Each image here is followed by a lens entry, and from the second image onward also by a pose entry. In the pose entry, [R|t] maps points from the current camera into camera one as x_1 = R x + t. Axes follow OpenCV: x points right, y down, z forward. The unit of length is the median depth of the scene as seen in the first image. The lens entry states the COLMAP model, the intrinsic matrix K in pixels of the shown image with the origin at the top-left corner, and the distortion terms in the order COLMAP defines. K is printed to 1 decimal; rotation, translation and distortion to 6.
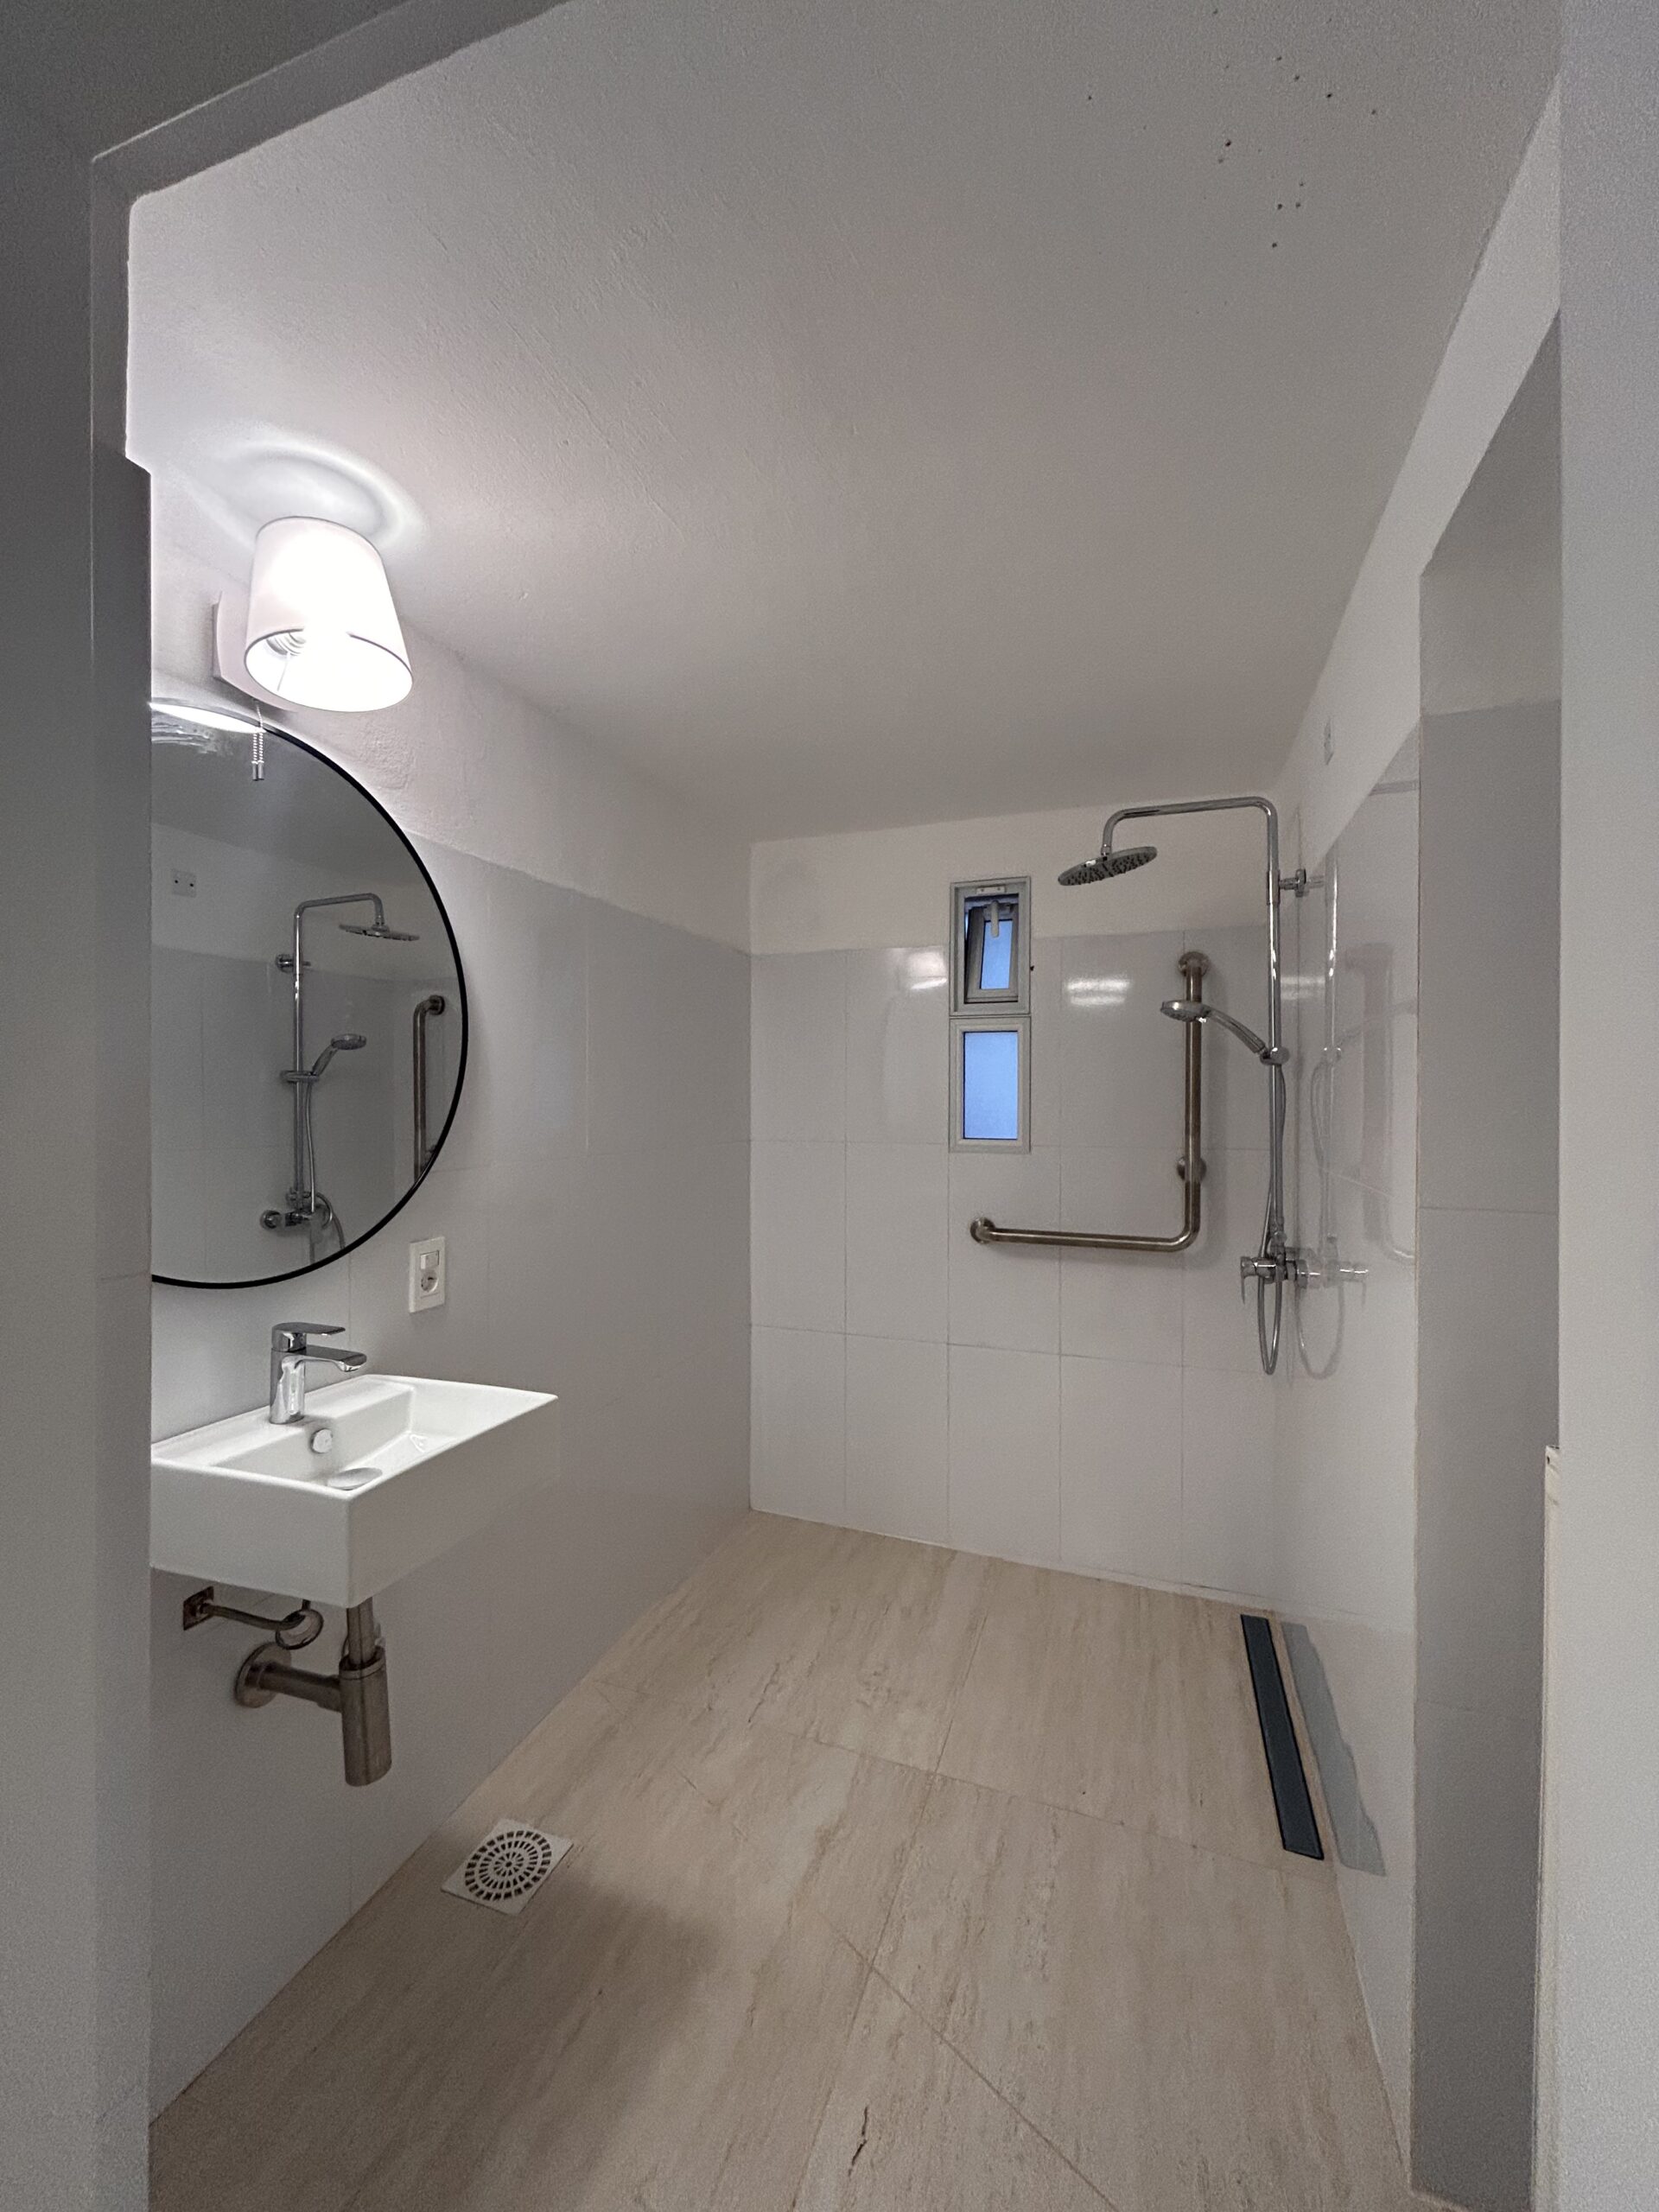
lens RADIAL K [[902.4, 0, 835.1], [0, 902.4, 1100.8], [0, 0, 1]] dist [0.002884, -0.000178]
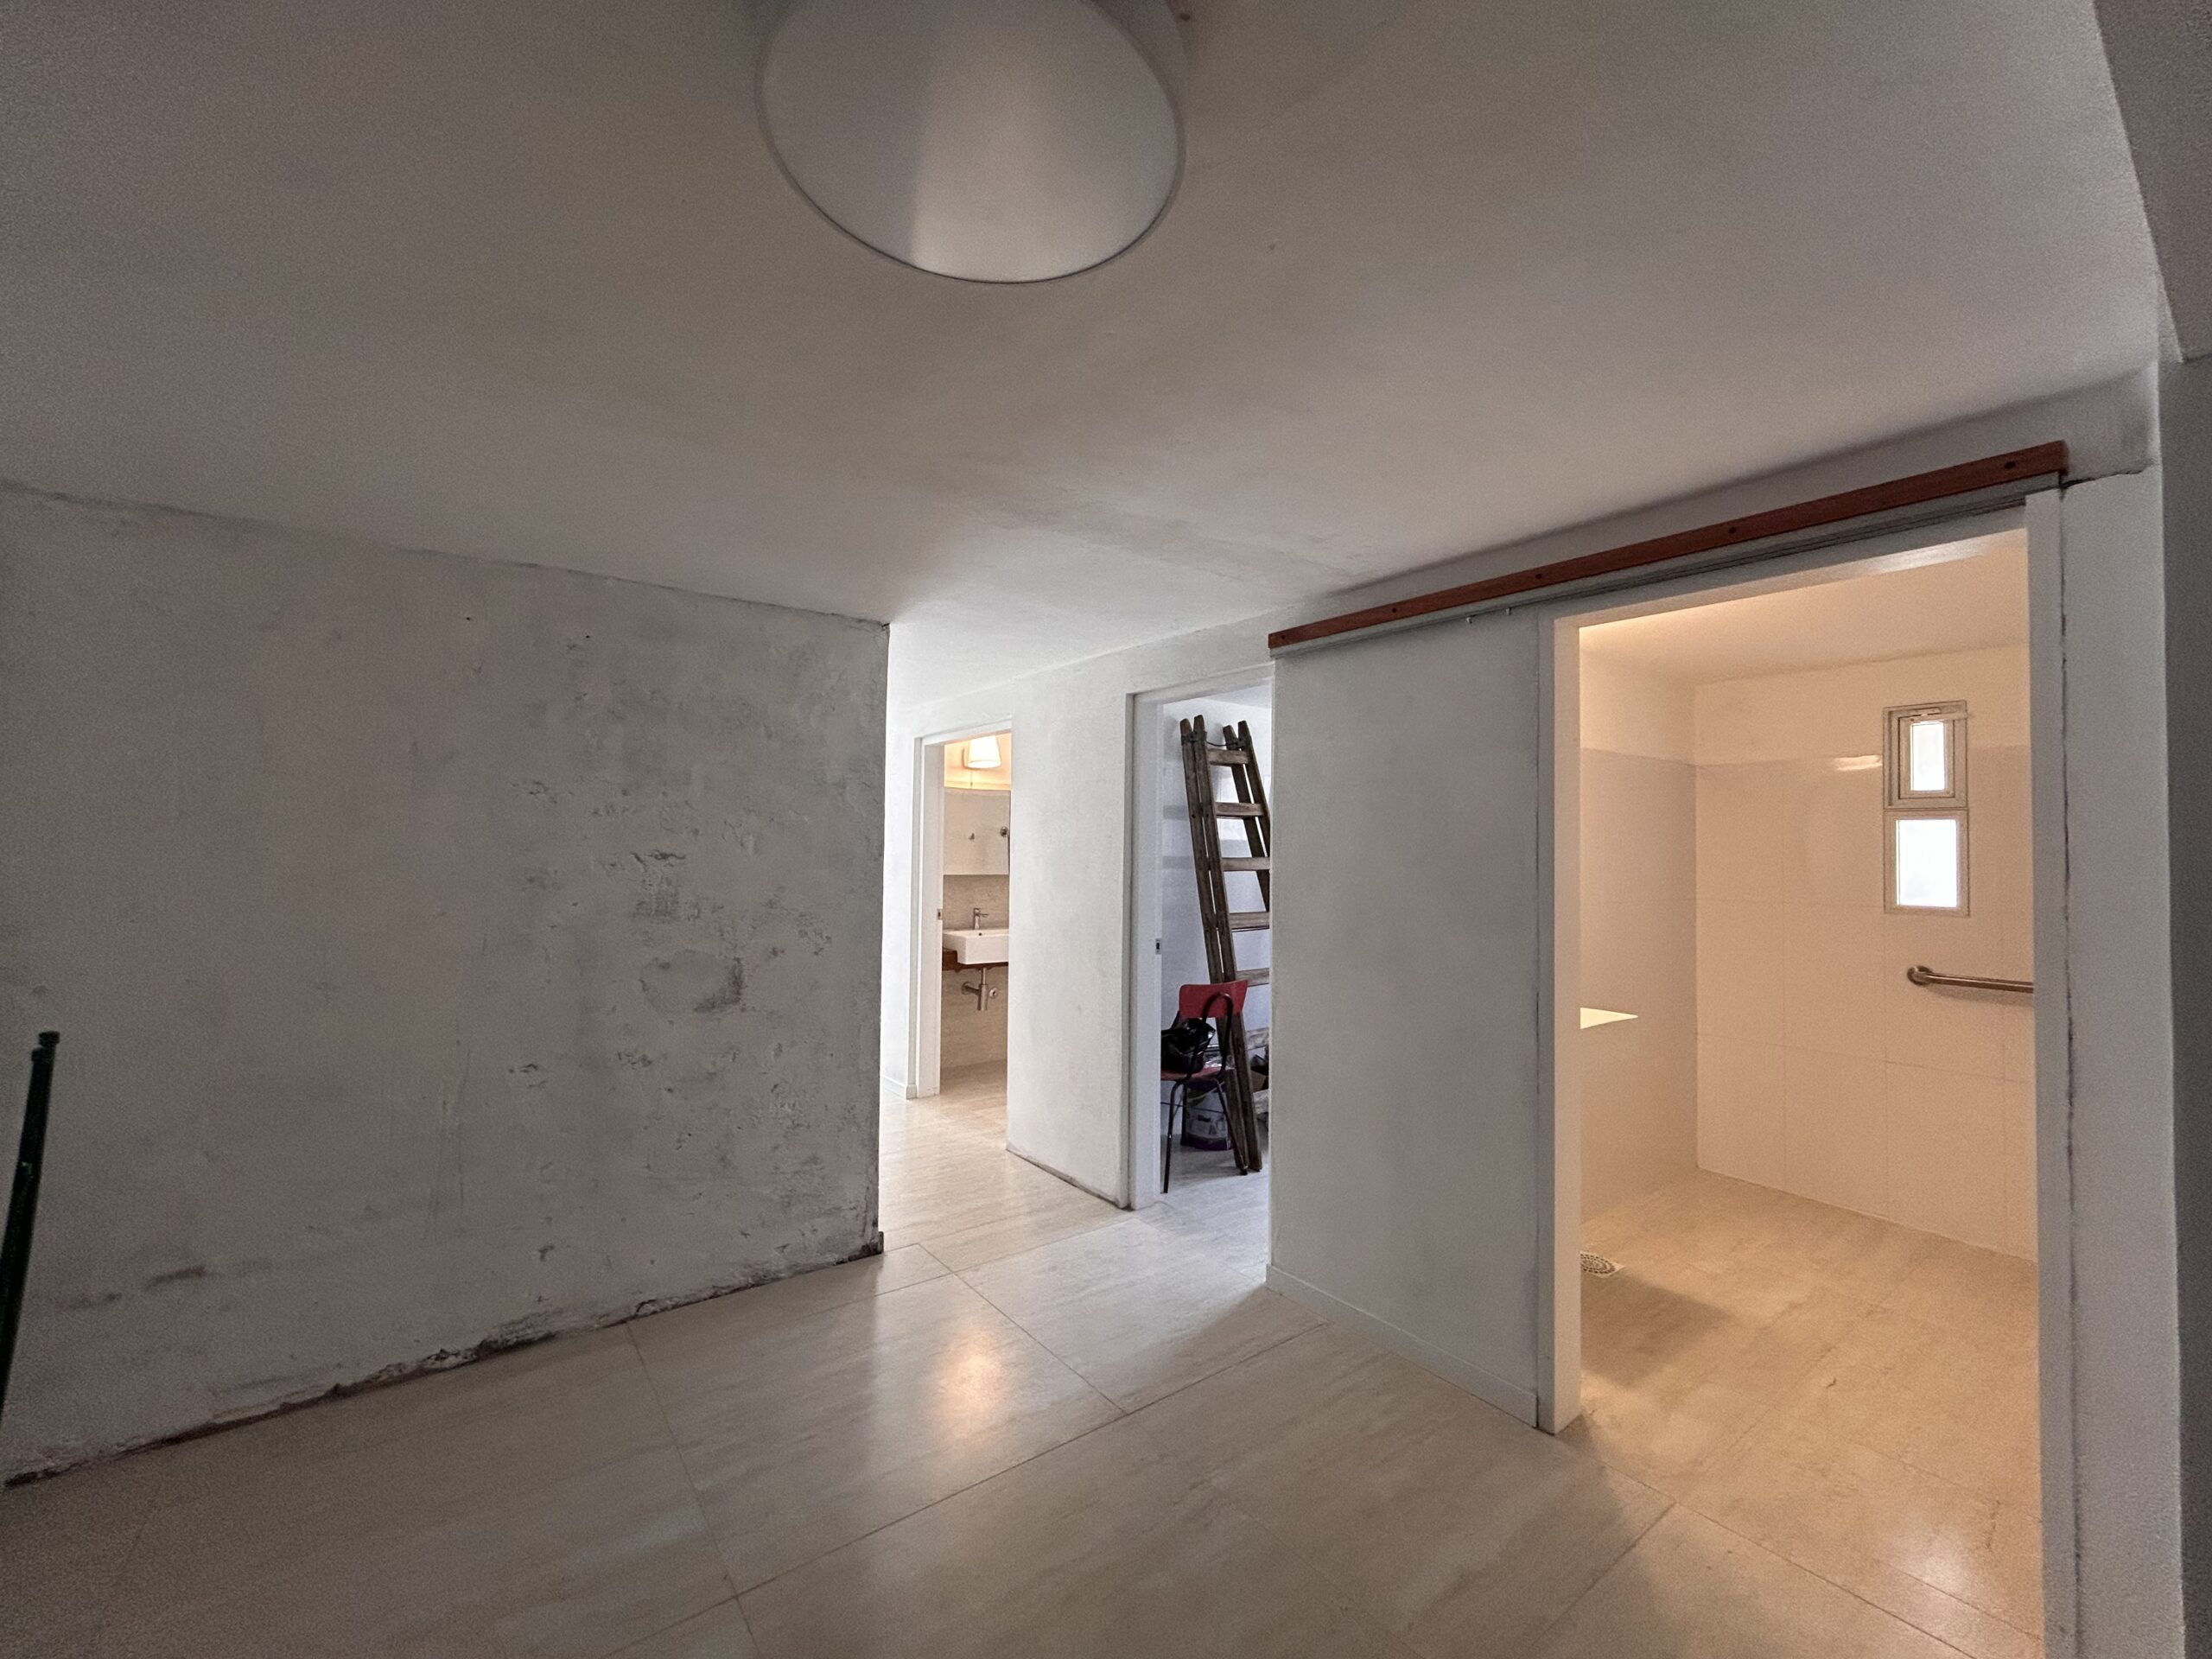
lens RADIAL K [[902.4, 0, 1106.0], [0, 902.4, 829.5], [0, 0, 1]] dist [0.002884, -0.000178]
pose [[0.832728, -0.005064, -0.553658, -0.136847], [-0.010430, 0.999637, -0.024831, -0.032376], [0.553583, 0.026452, 0.832374, -1.131272]]
